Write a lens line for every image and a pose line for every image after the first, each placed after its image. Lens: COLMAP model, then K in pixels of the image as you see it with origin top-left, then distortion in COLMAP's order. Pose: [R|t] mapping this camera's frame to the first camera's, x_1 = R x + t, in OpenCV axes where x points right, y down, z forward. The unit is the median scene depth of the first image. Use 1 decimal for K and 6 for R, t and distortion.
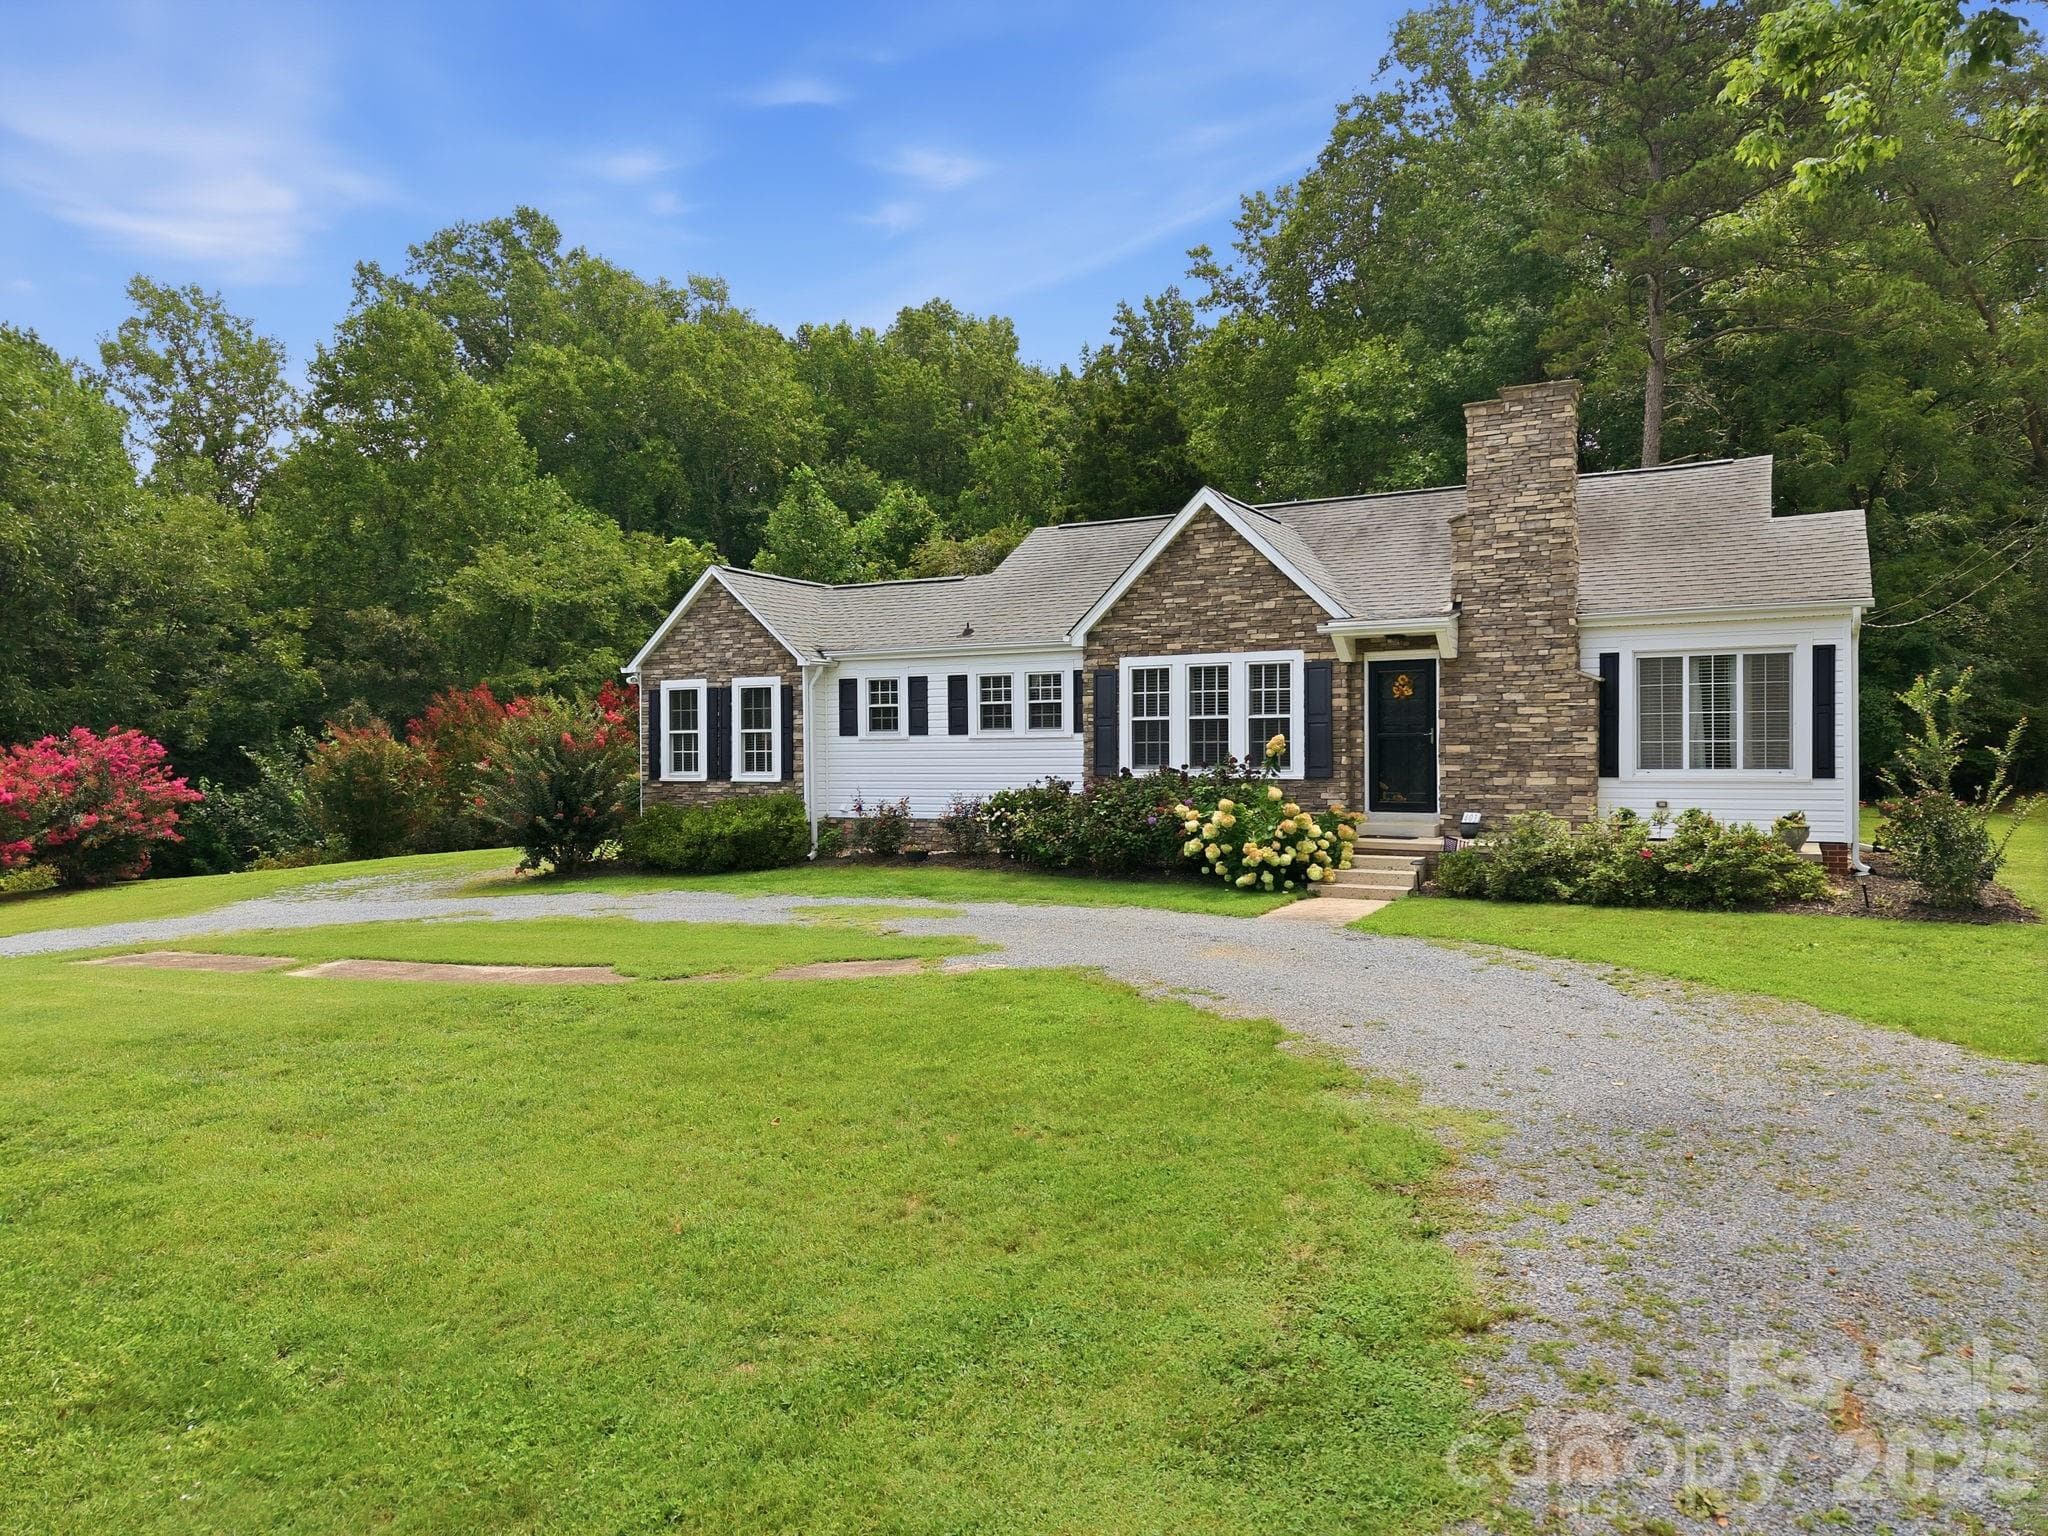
lens RADIAL K [[1356.6, 0, 1023.1], [0, 1356.6, 758.8], [0, 0, 1]] dist [0.067887, -0.104100]
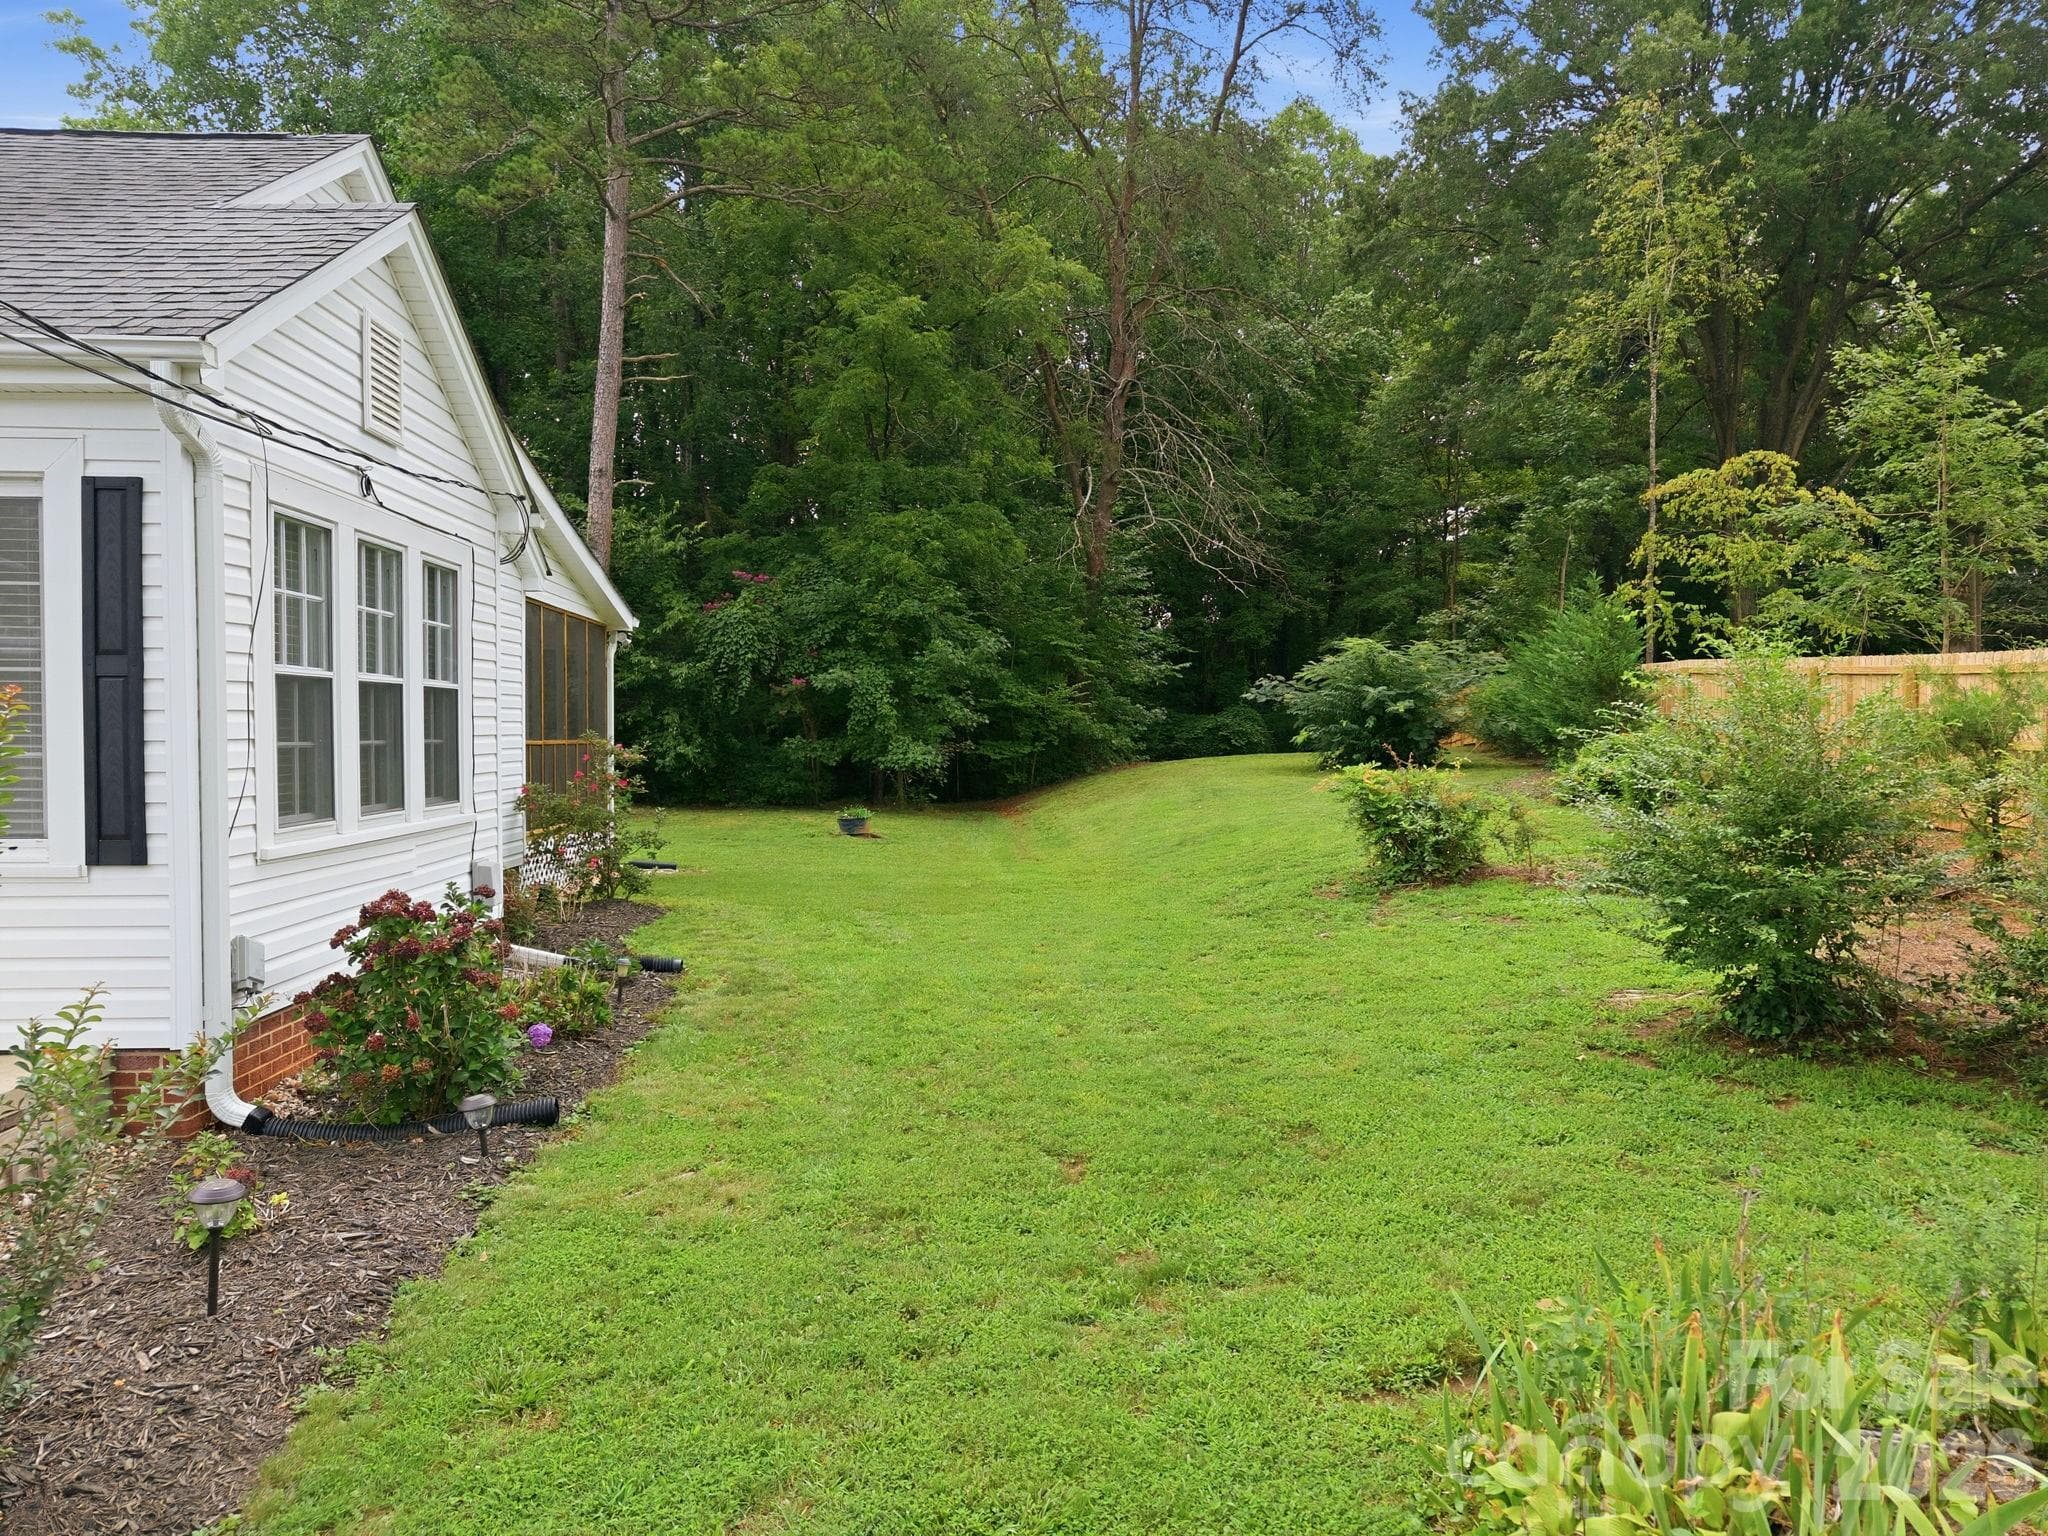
lens RADIAL K [[1333.2, 0, 1005.1], [0, 1333.2, 774.3], [0, 0, 1]] dist [0.001073, 0.005484]
pose [[0.853021, -0.006216, 0.521840, 0.500713], [-0.008727, 0.999619, 0.026174, -0.016643], [-0.521804, -0.026881, 0.852642, 0.498558]]
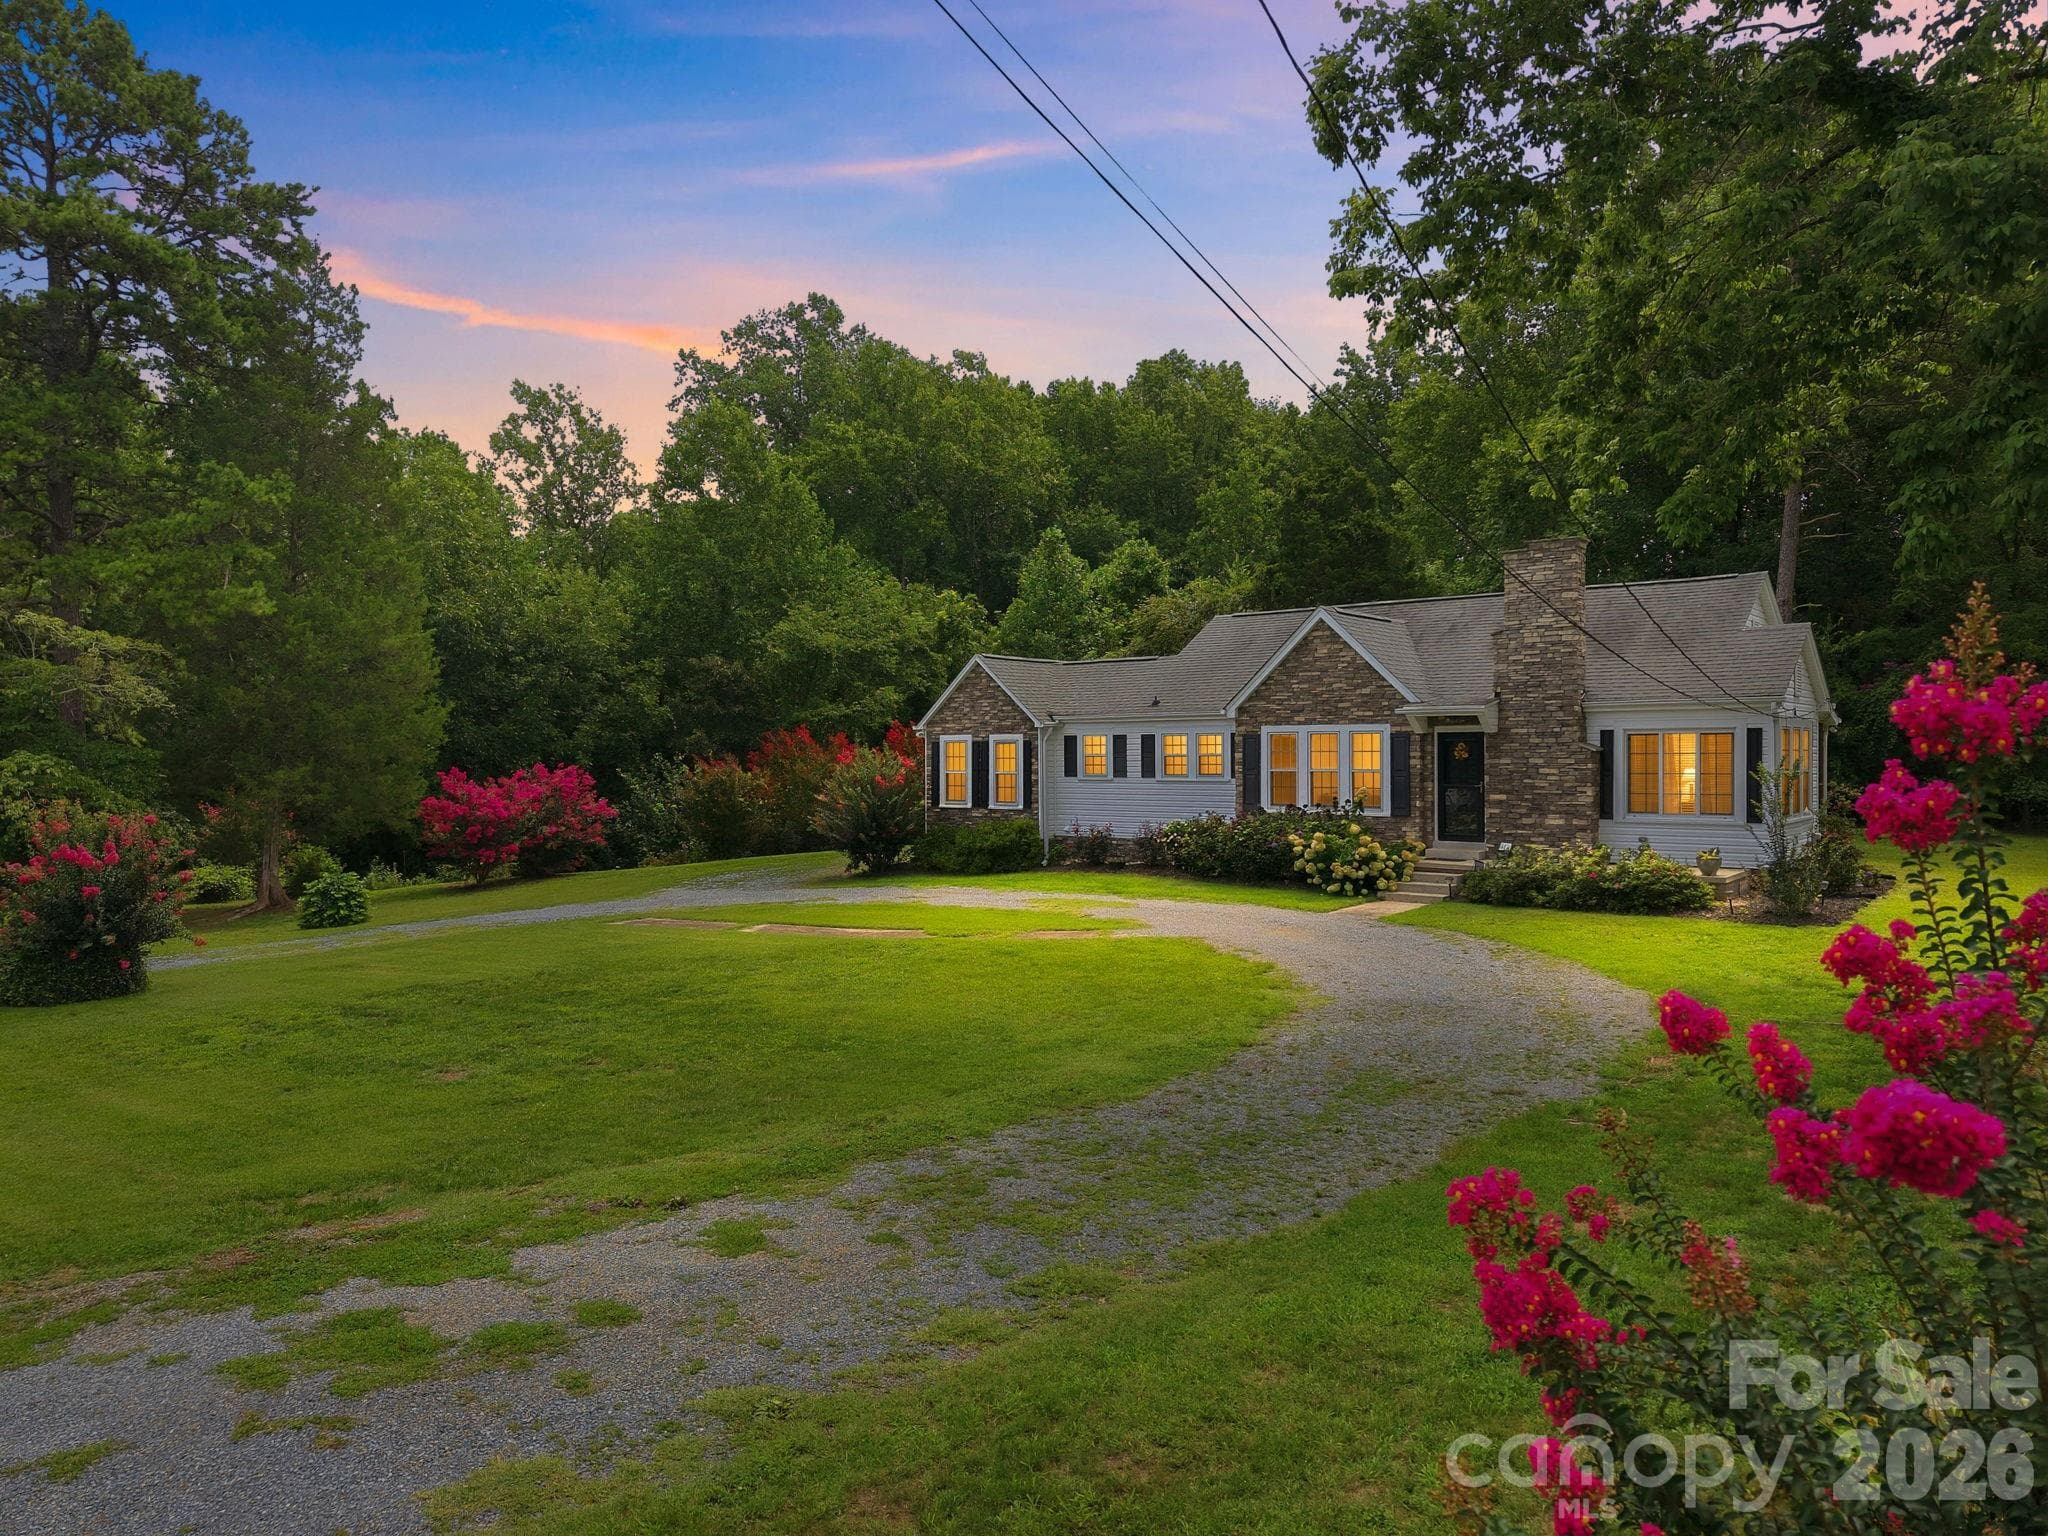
lens RADIAL K [[1356.6, 0, 1023.1], [0, 1356.6, 758.8], [0, 0, 1]] dist [0.067887, -0.104100]
pose [[0.983041, 0.002249, -0.183372, 0.089302], [-0.002403, 0.999997, -0.000616, -0.040898], [0.183370, 0.001047, 0.983043, -0.428389]]
